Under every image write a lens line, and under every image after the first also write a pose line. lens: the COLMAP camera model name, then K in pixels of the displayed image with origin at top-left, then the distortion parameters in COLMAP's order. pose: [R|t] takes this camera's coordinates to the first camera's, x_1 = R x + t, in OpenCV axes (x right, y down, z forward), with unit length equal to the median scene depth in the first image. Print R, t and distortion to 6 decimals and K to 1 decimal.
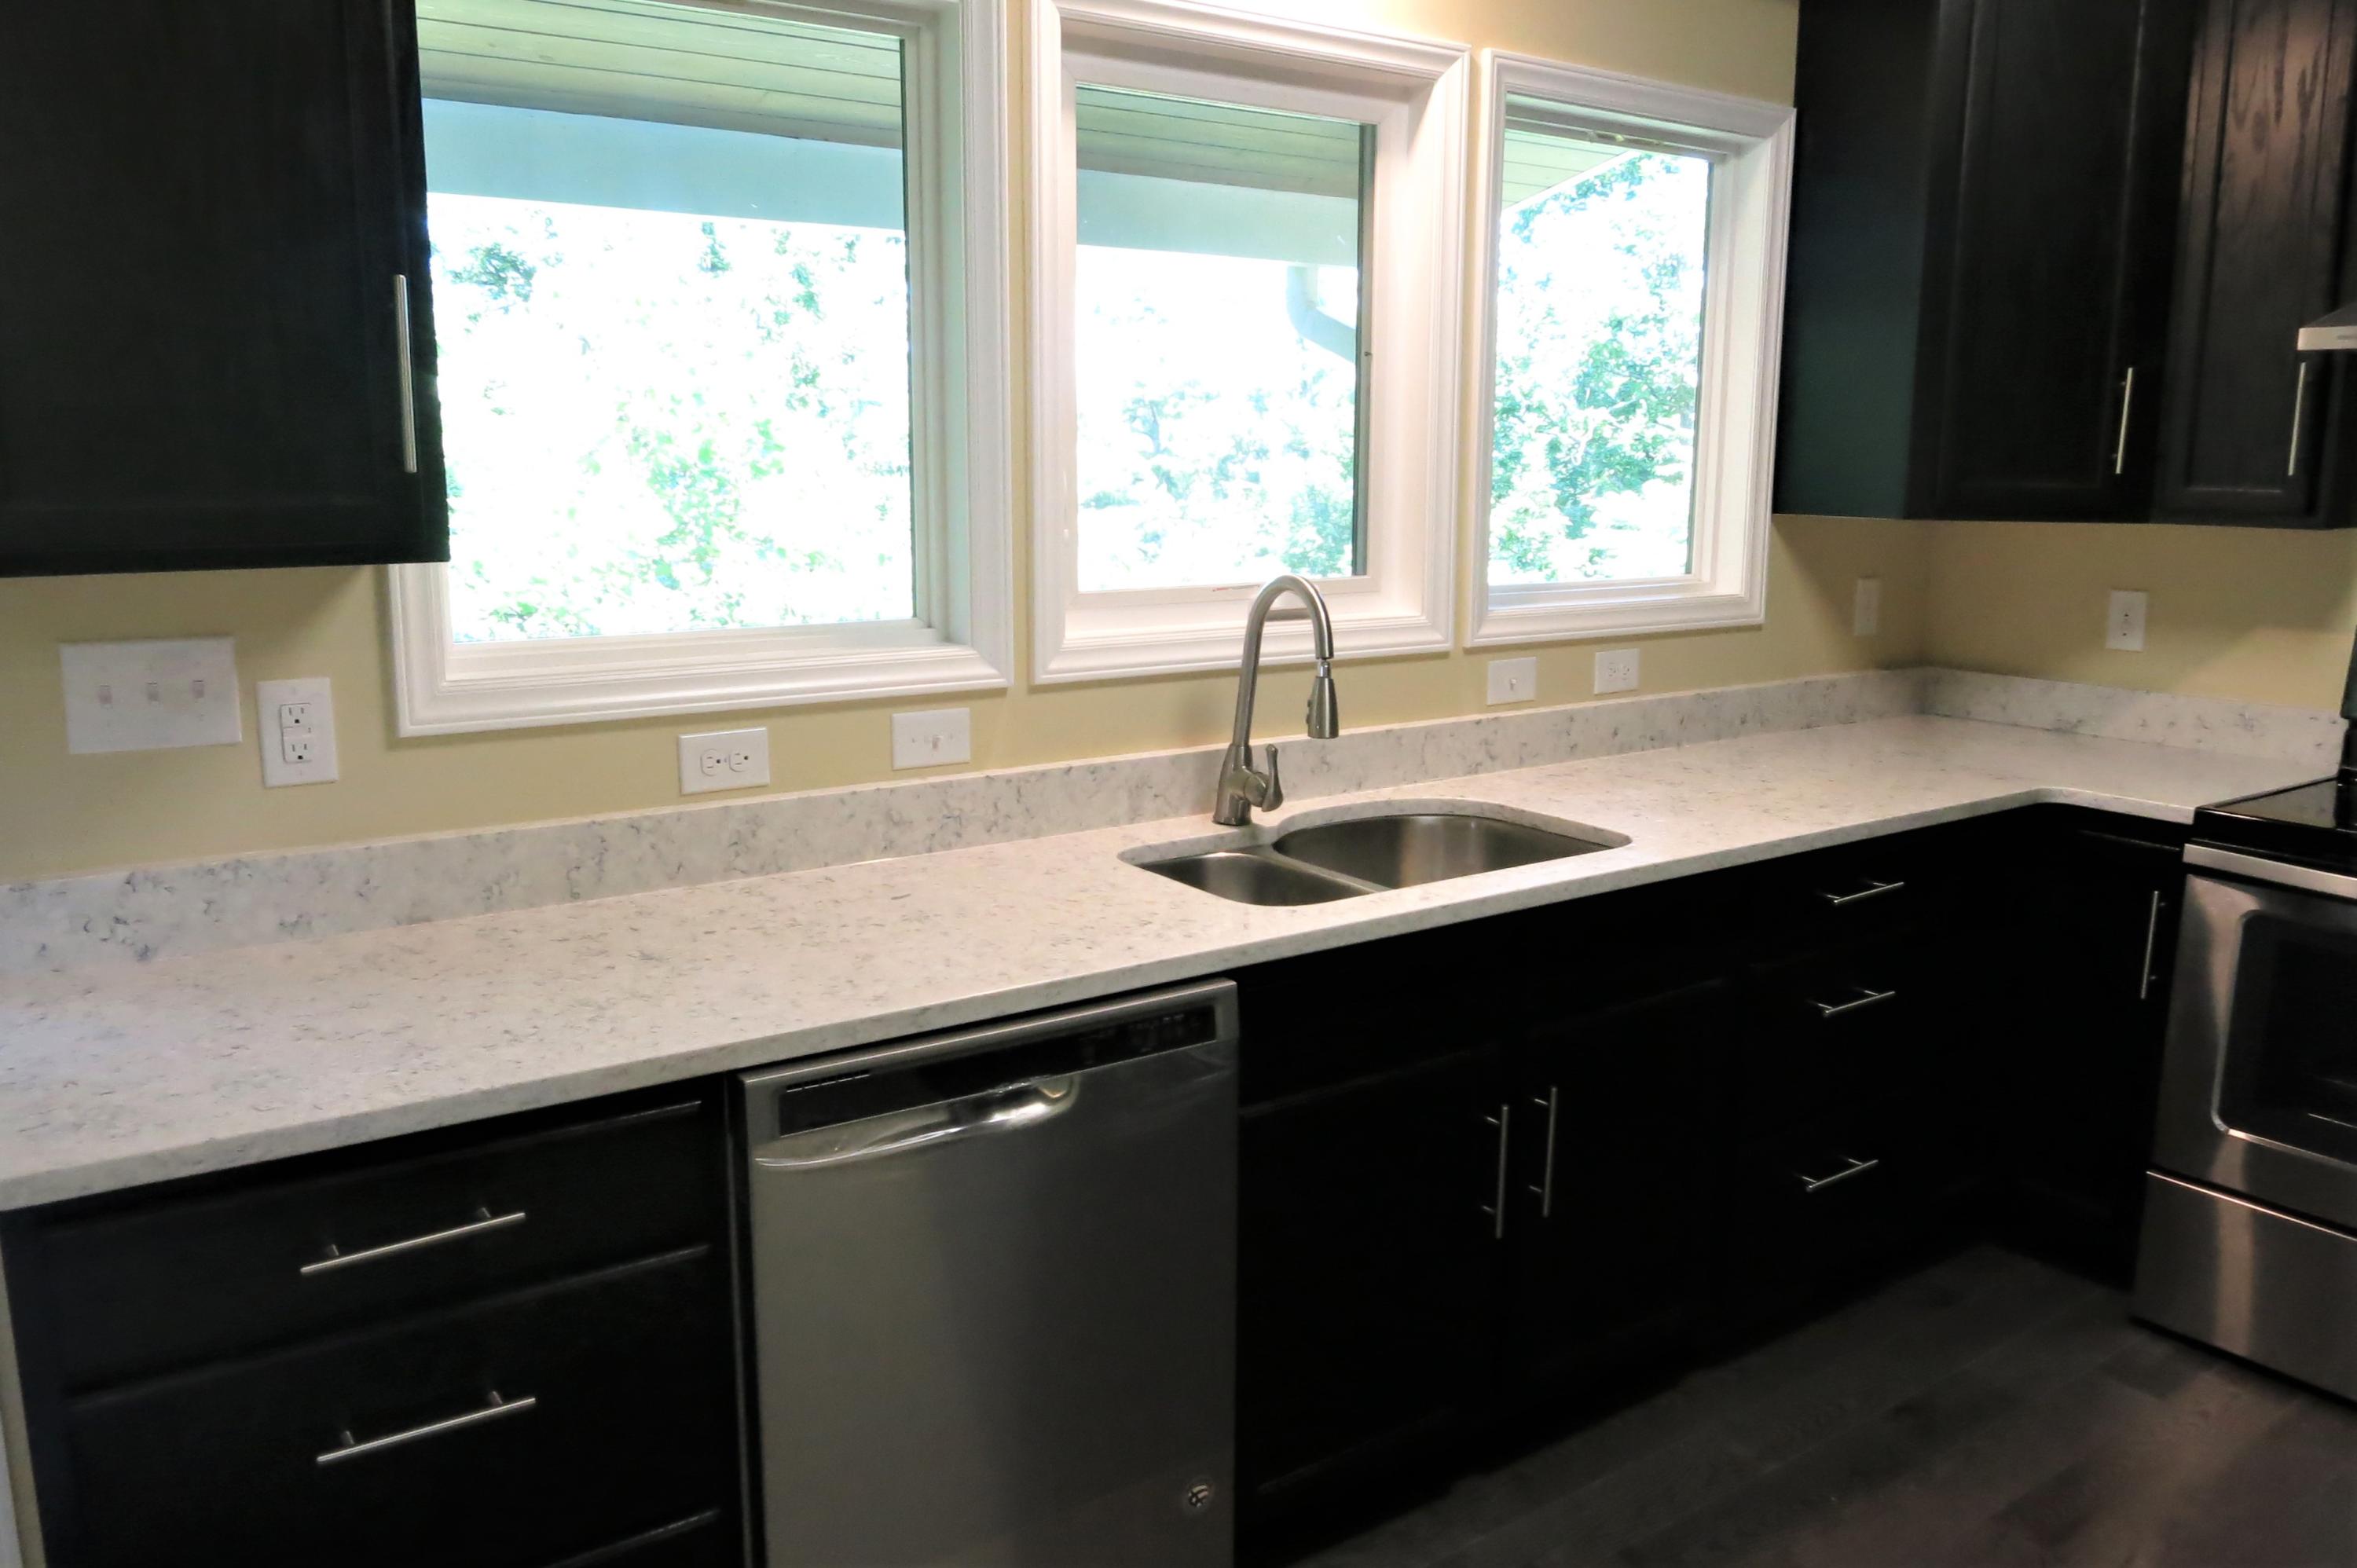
lens RADIAL K [[1736.2, 0, 1178.5], [0, 1736.2, 784.0], [0, 0, 1]] dist [-0.029469, -0.003025]
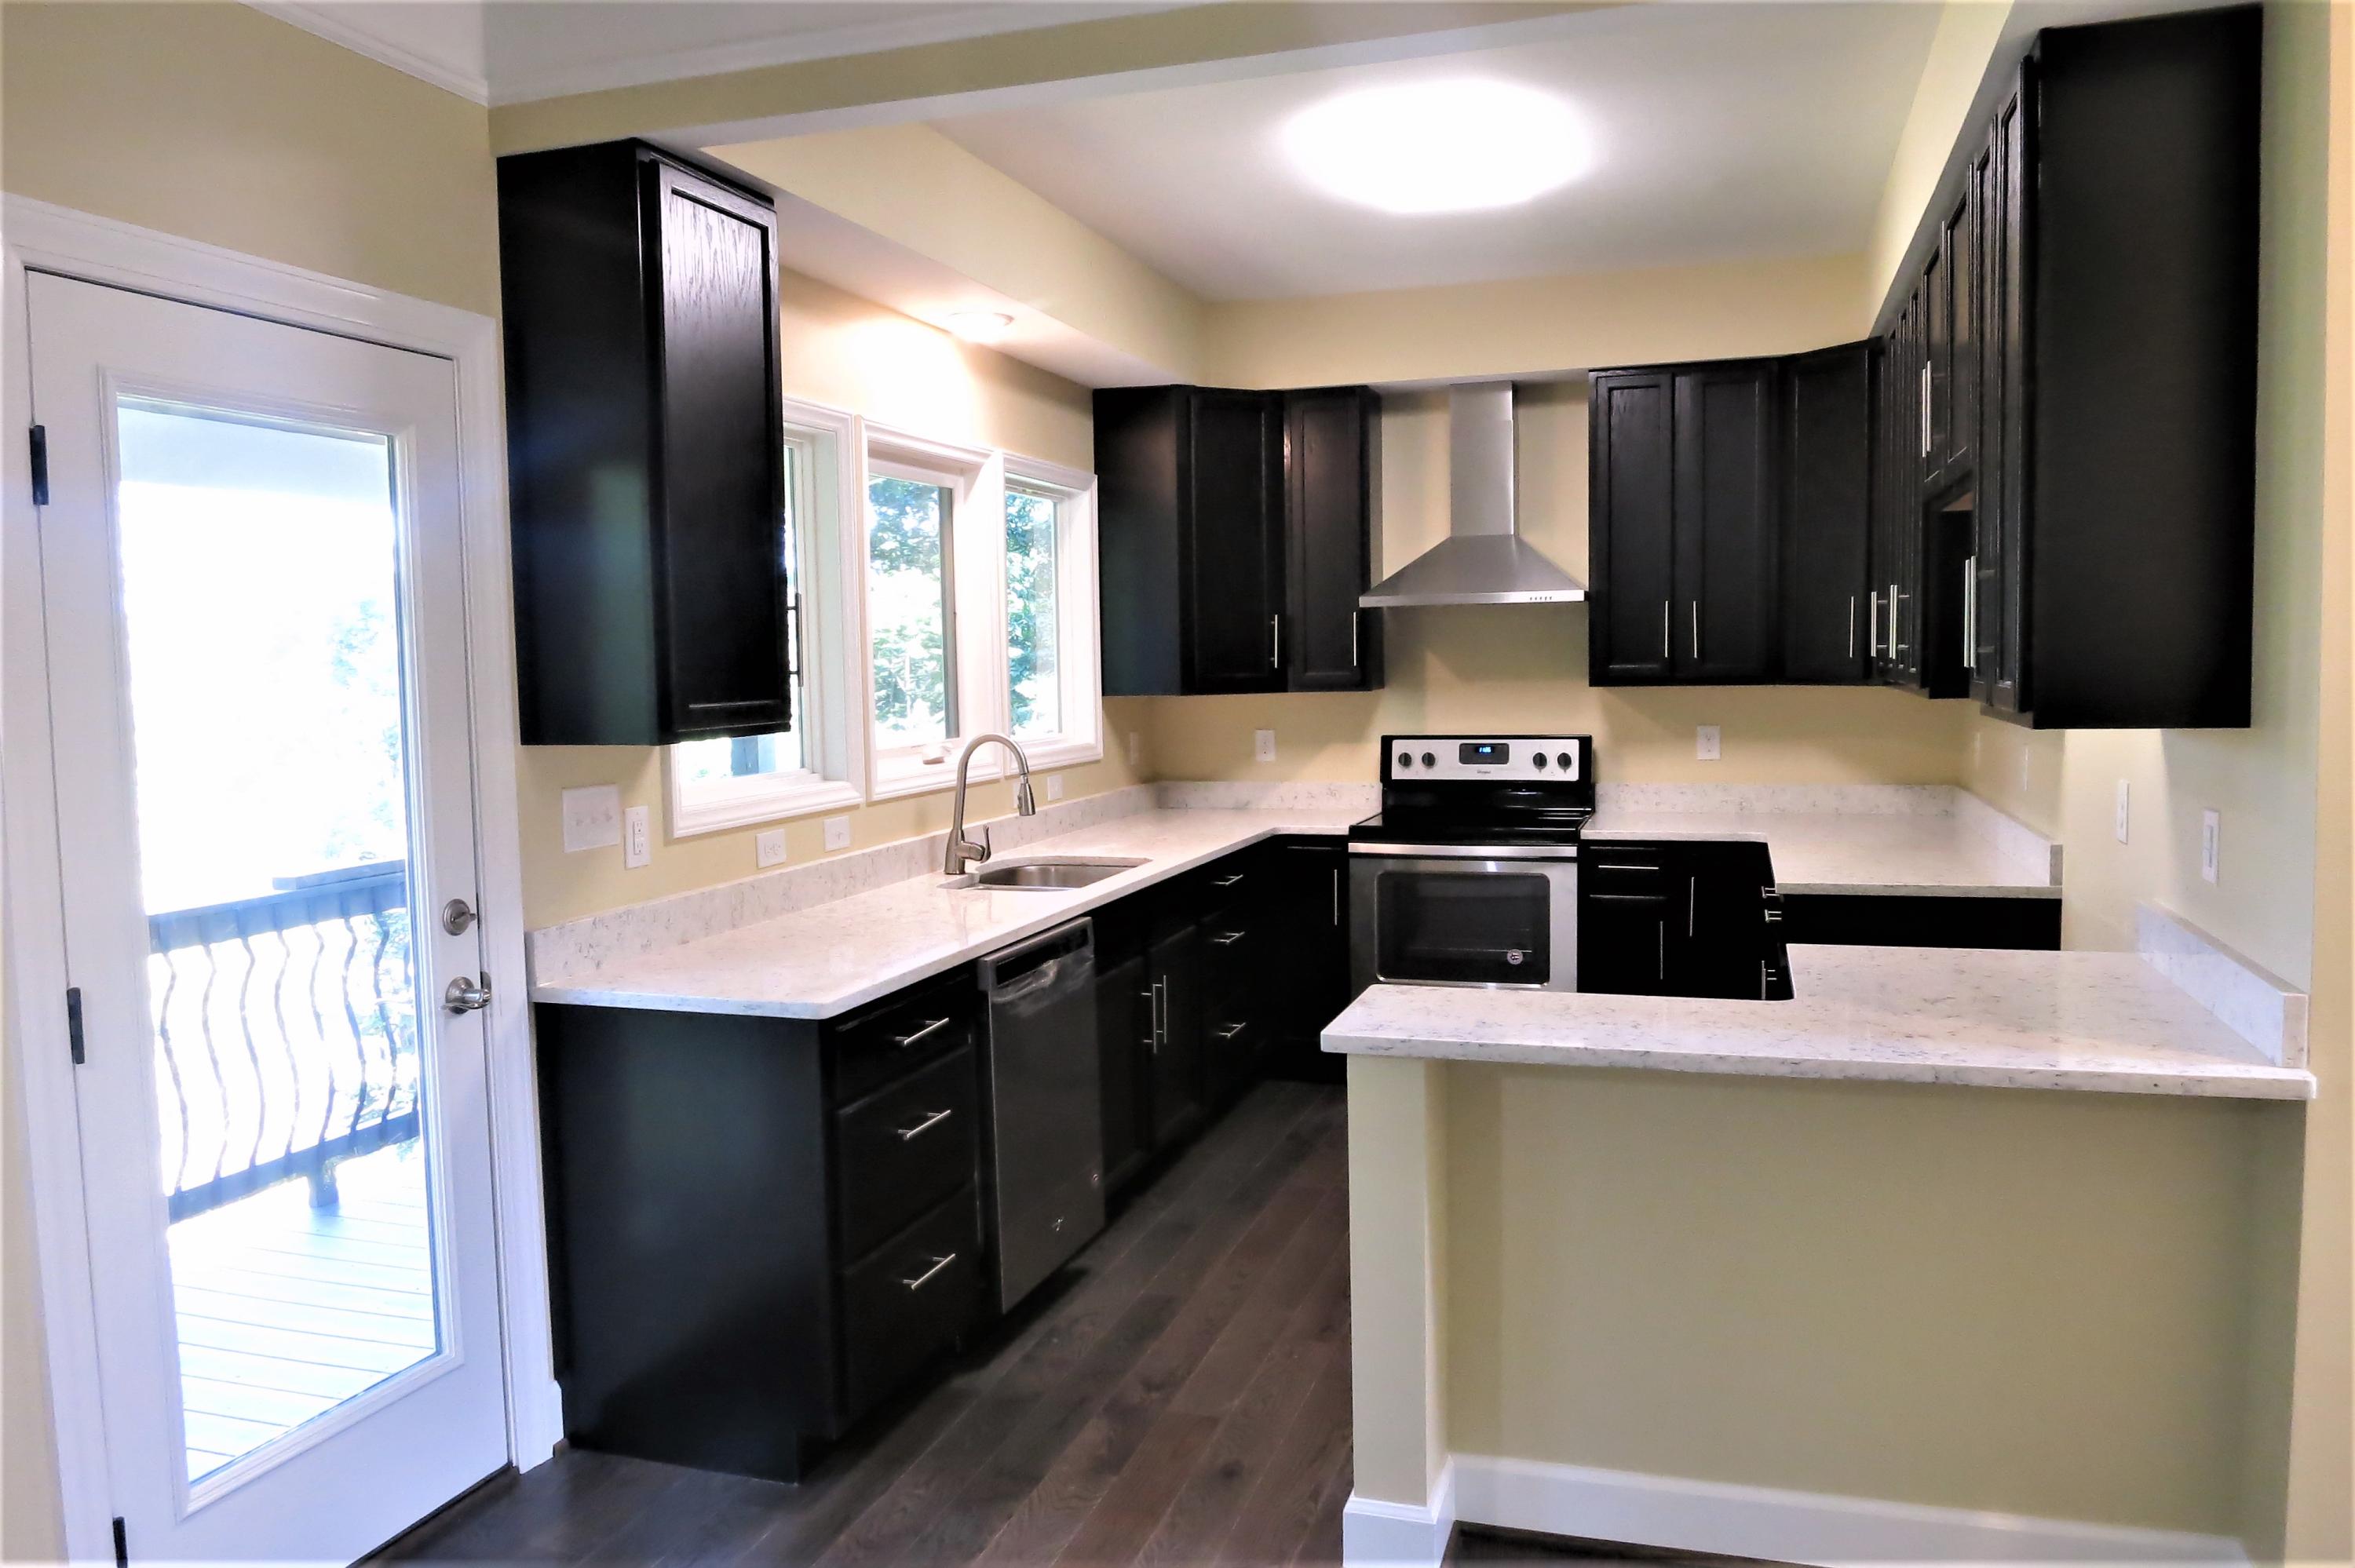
lens RADIAL K [[1691.8, 0, 1177.5], [0, 1691.8, 784.0], [0, 0, 1]] dist [-0.032511, -0.001207]
pose [[0.800571, -0.066153, 0.595575, -0.814058], [0.135549, 0.988118, -0.072451, 0.087275], [-0.583705, 0.138732, 0.800026, -0.533435]]
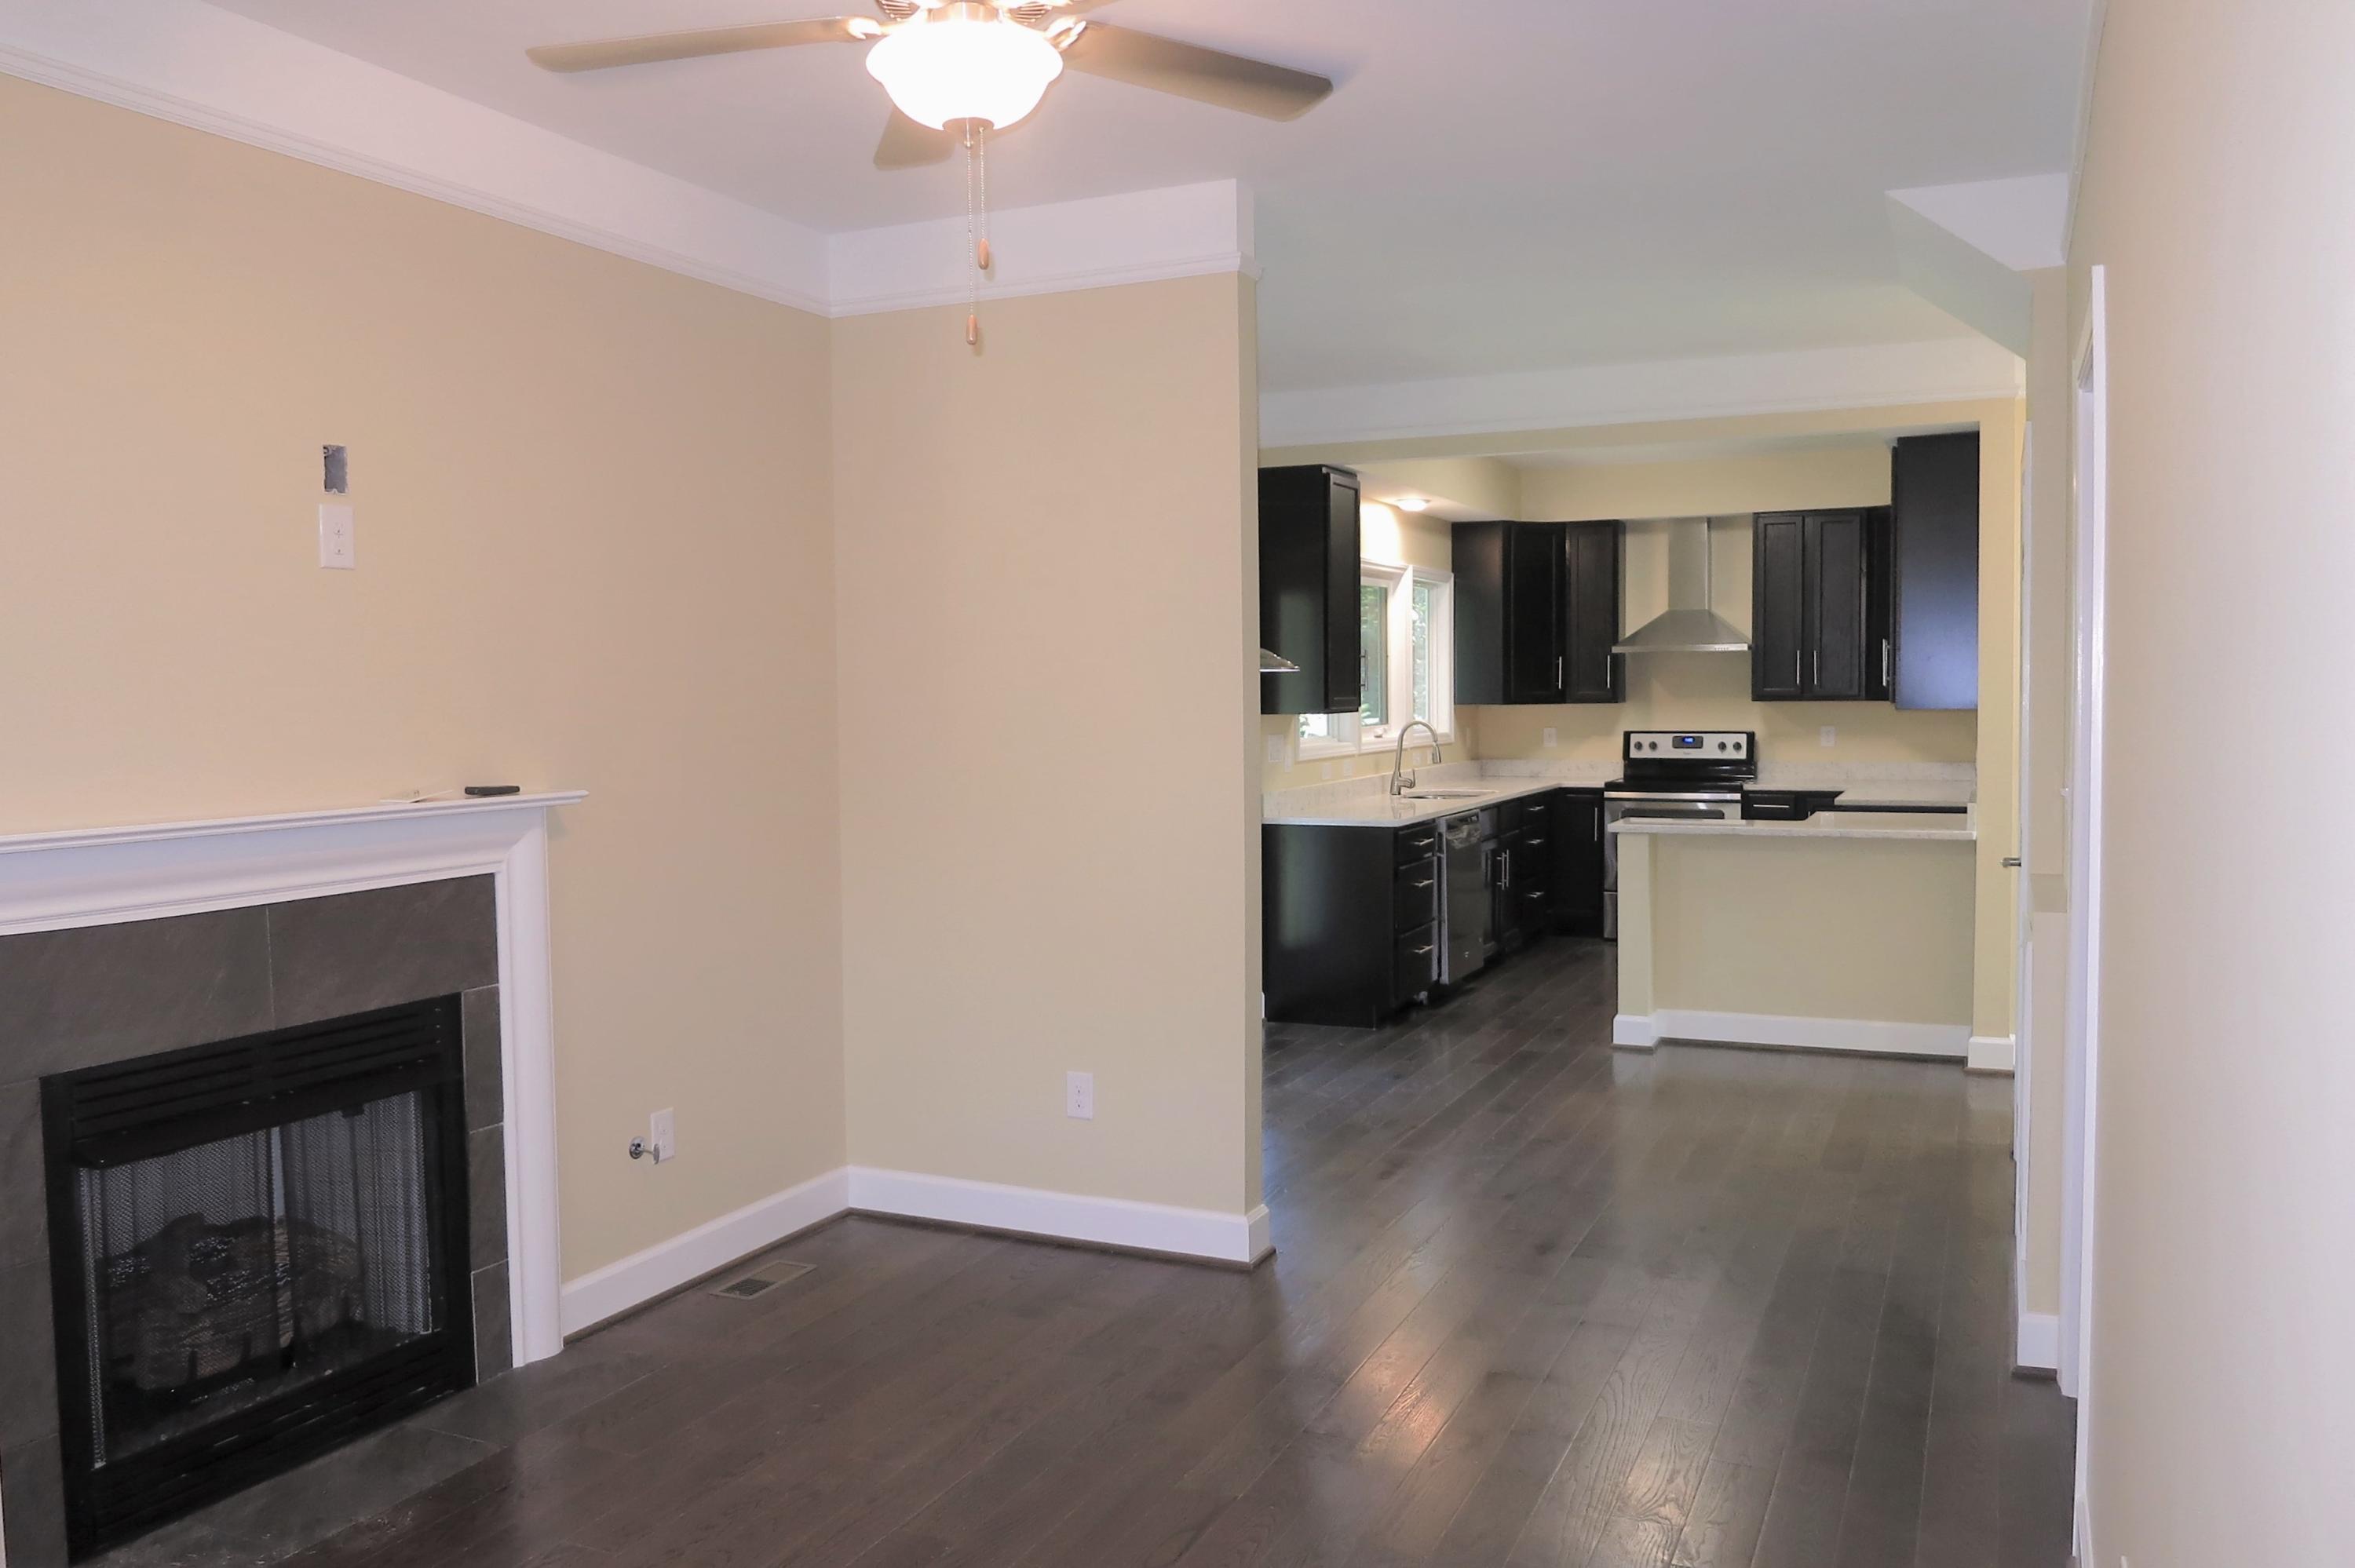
lens RADIAL K [[1734.6, 0, 1177.5], [0, 1734.6, 784.0], [0, 0, 1]] dist [-0.029469, -0.003025]
pose [[0.868307, -0.042017, 0.494244, -1.992032], [0.108654, 0.988319, -0.106867, 0.313804], [-0.483980, 0.146495, 0.862729, -1.692449]]
